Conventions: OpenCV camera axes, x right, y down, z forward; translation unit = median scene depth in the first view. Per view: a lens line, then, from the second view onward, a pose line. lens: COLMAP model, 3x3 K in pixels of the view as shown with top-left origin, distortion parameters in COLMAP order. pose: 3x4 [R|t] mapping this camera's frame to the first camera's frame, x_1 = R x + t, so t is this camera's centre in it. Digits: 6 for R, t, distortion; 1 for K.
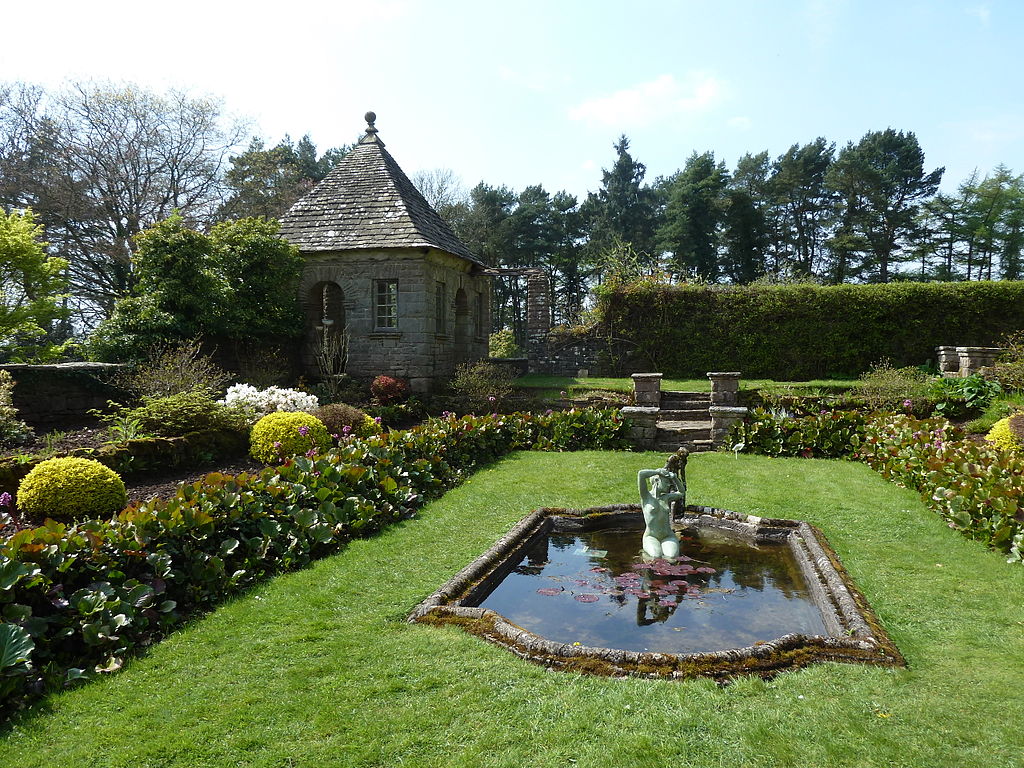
lens RADIAL K [[774.3, 0, 512.0], [0, 774.3, 384.0], [0, 0, 1]] dist [-0.030385, 0.000417]
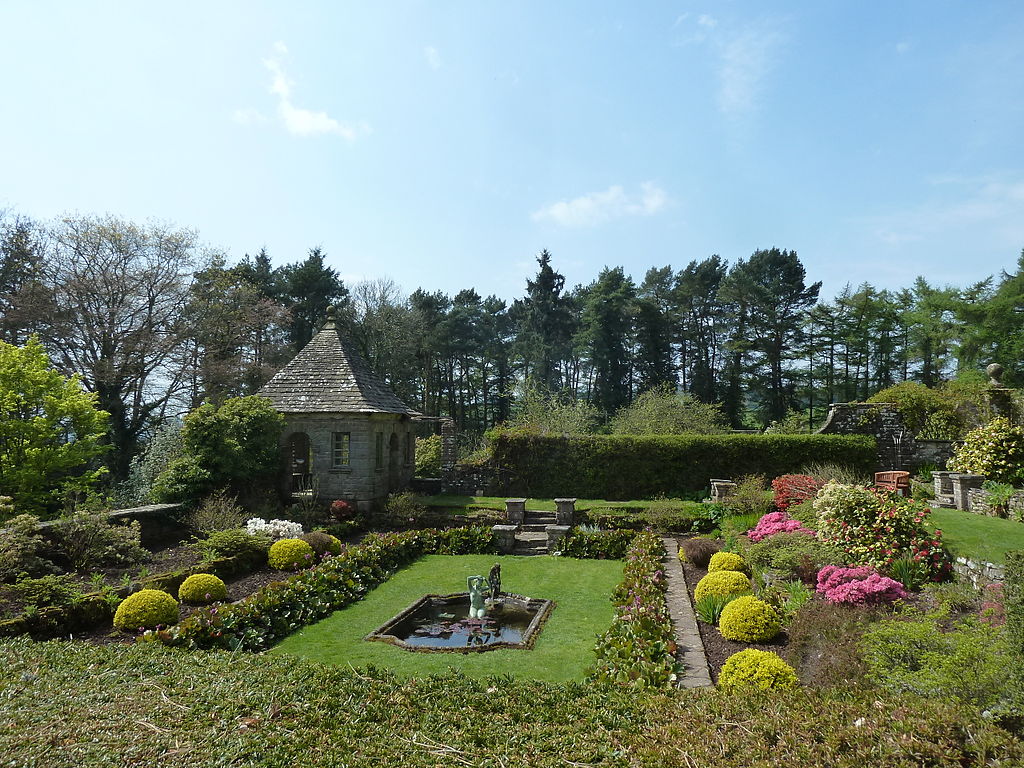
lens RADIAL K [[774.3, 0, 512.0], [0, 774.3, 384.0], [0, 0, 1]] dist [-0.030385, 0.000417]
pose [[0.997108, 0.006494, 0.075717, 0.044551], [0.000646, 0.995581, -0.093906, -0.083795], [-0.075992, 0.093683, 0.992698, -0.455959]]
